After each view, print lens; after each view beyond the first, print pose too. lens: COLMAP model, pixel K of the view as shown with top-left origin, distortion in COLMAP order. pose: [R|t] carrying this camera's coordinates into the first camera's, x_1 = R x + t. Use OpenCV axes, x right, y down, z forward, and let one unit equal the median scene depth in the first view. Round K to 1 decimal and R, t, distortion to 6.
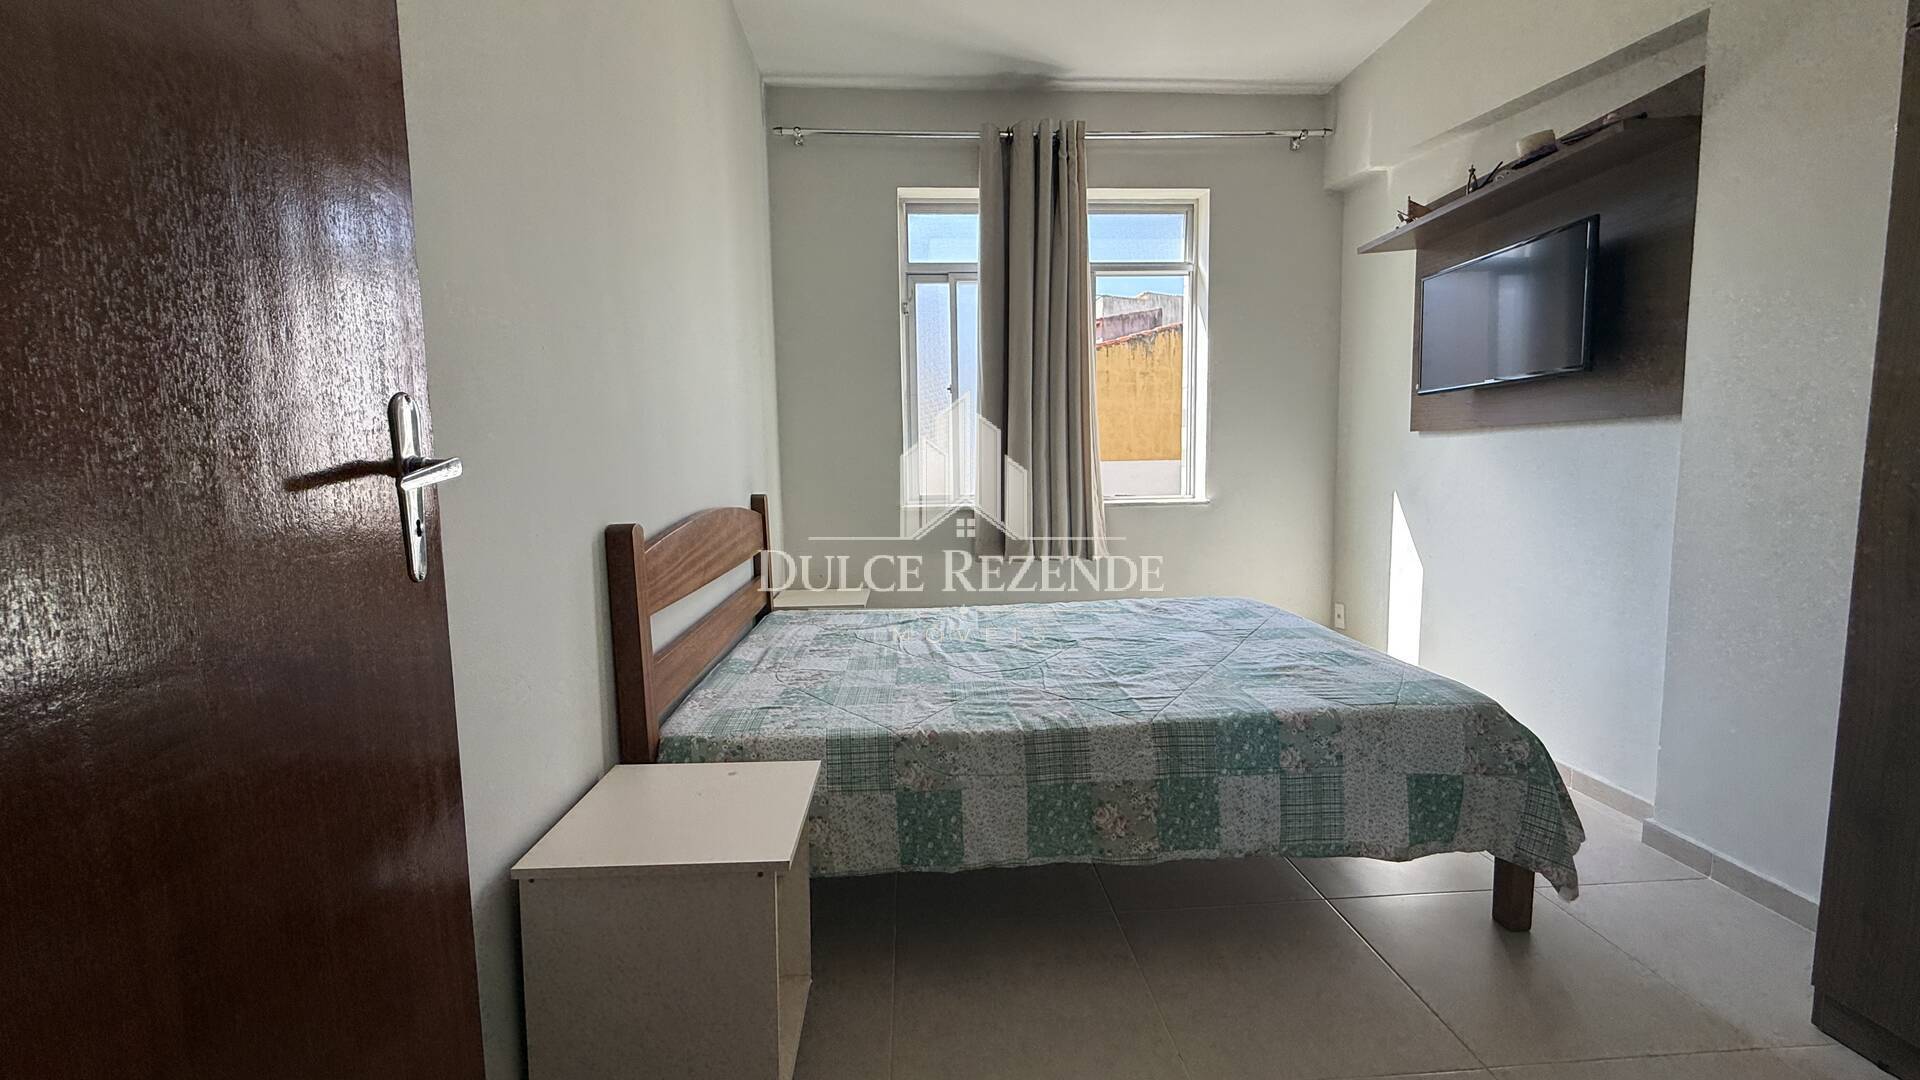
lens RADIAL K [[761.8, 0, 950.9], [0, 761.8, 534.9], [0, 0, 1]] dist [0.000993, -0.004993]
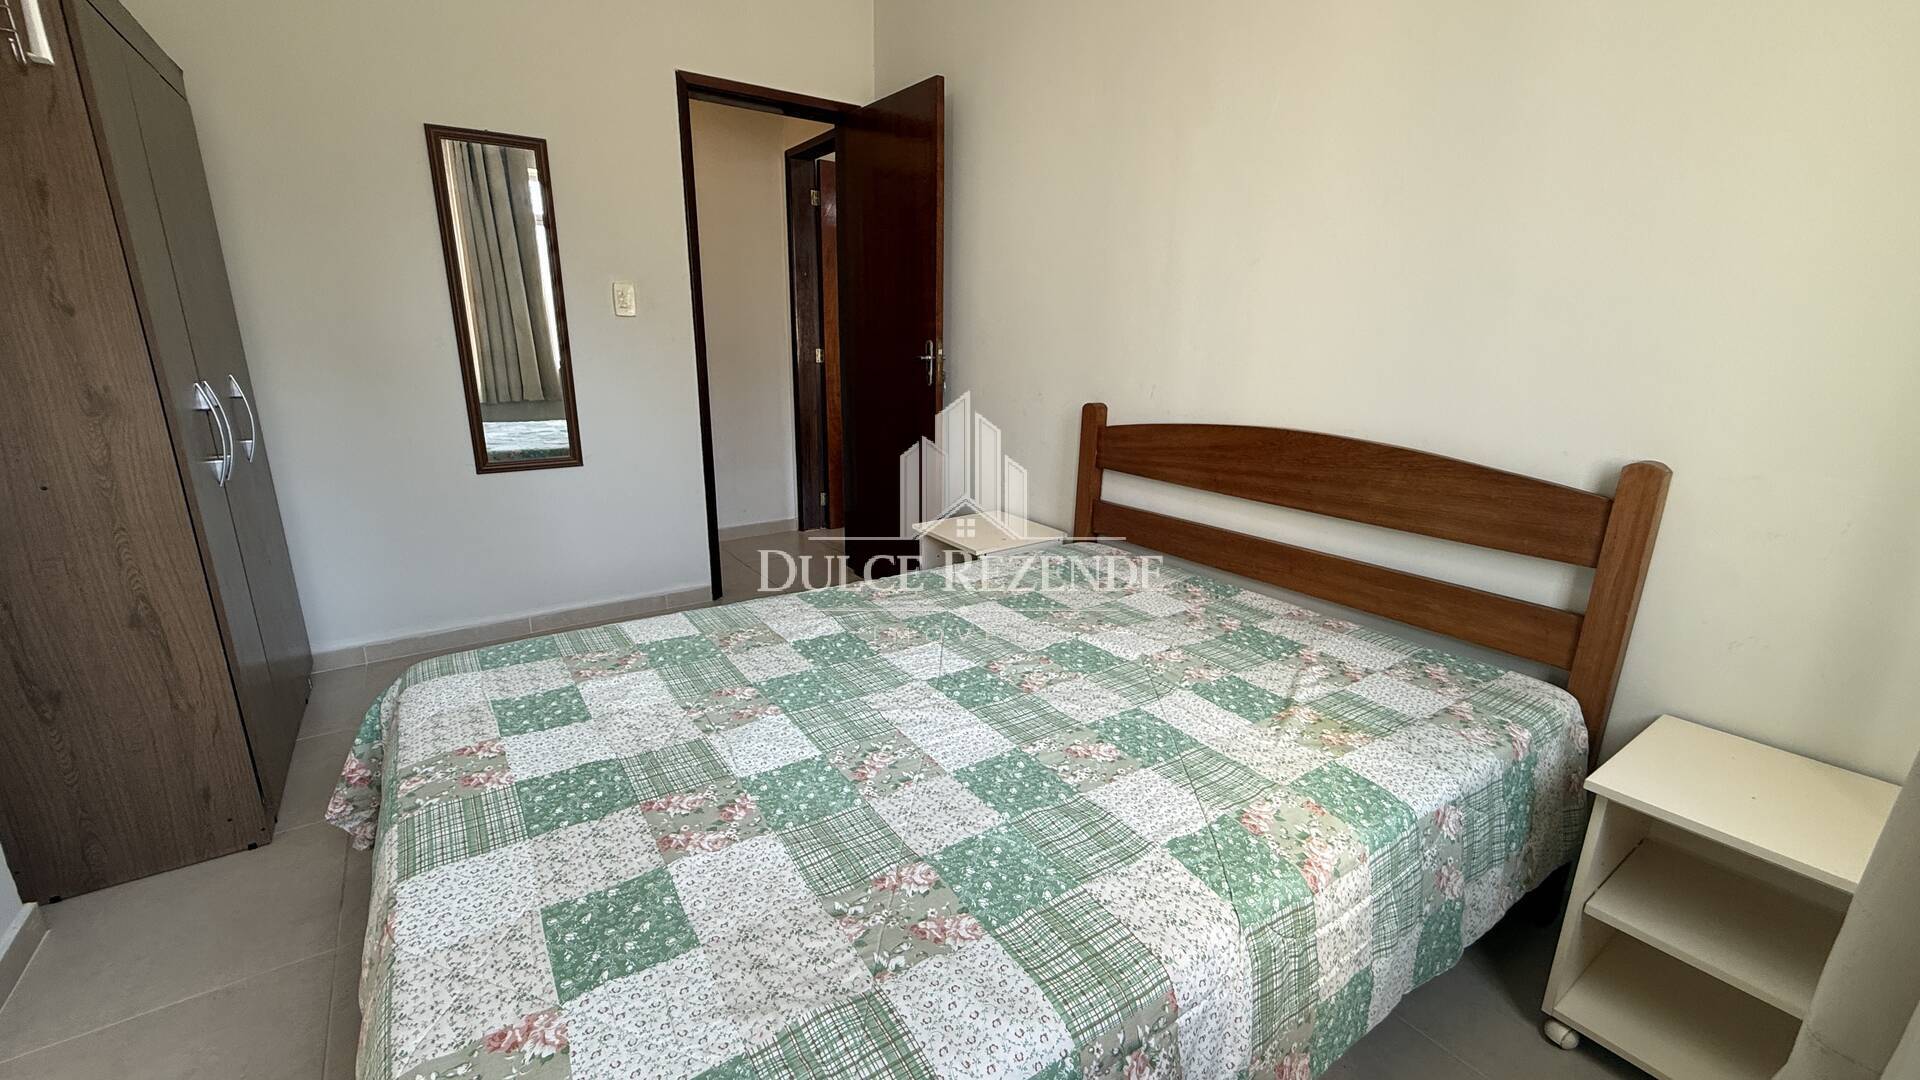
lens RADIAL K [[766.6, 0, 955.8], [0, 766.6, 538.0], [0, 0, 1]] dist [-0.001101, 0.000208]
pose [[-0.849416, 0.144807, -0.507468, 0.638785], [-0.046090, 0.937585, 0.344689, -0.273180], [0.525708, 0.316173, -0.789725, 2.054808]]
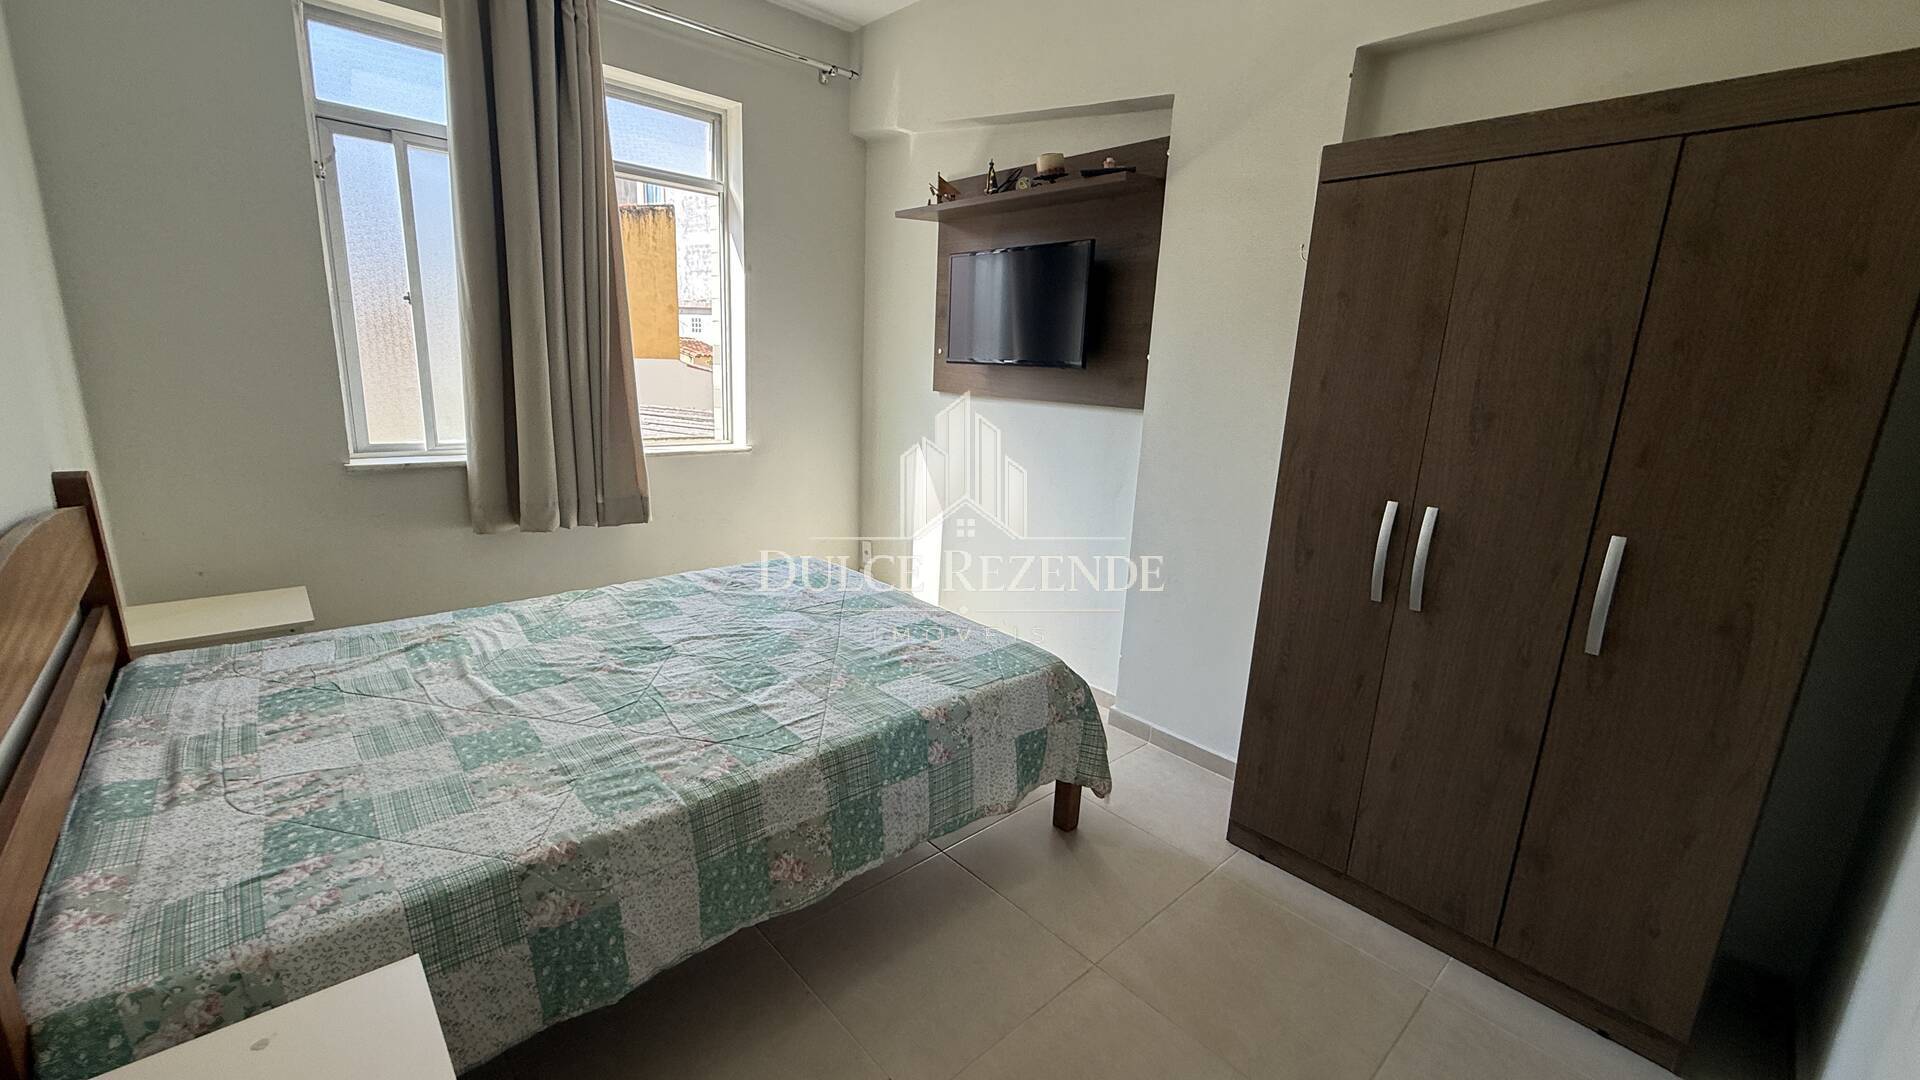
lens RADIAL K [[766.6, 0, 955.8], [0, 766.6, 538.0], [0, 0, 1]] dist [-0.001101, 0.000208]
pose [[0.773088, -0.088924, 0.628035, -0.175251], [0.001604, 0.990395, 0.138256, -0.148035], [-0.634297, -0.105877, 0.765805, 0.187562]]
